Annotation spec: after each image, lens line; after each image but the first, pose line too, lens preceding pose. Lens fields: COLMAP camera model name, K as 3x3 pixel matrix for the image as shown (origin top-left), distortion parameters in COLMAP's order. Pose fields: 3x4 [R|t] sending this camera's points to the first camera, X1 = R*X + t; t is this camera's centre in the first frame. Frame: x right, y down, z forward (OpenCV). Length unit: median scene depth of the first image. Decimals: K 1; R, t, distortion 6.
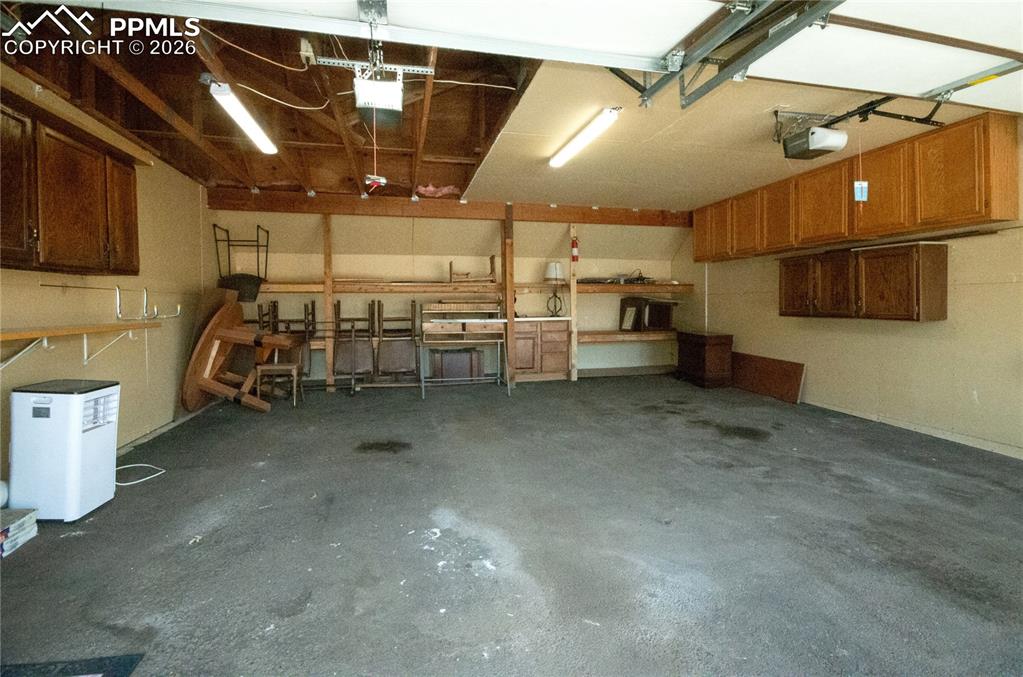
lens RADIAL K [[463.3, 0, 509.5], [0, 463.3, 315.7], [0, 0, 1]] dist [-0.002261, -0.002448]
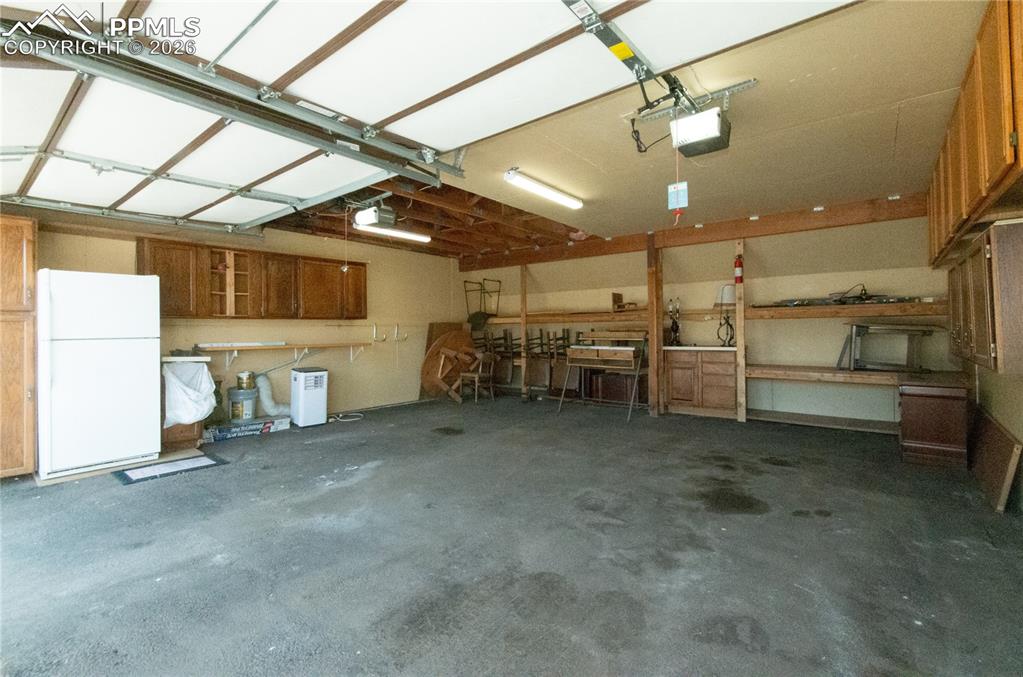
lens RADIAL K [[463.3, 0, 517.2], [0, 463.3, 328.4], [0, 0, 1]] dist [-0.002261, -0.002448]
pose [[0.614218, -0.002308, -0.789133, 1.065037], [-0.014717, 0.999788, -0.014379, -0.026308], [0.788999, 0.020445, 0.614054, 0.272772]]
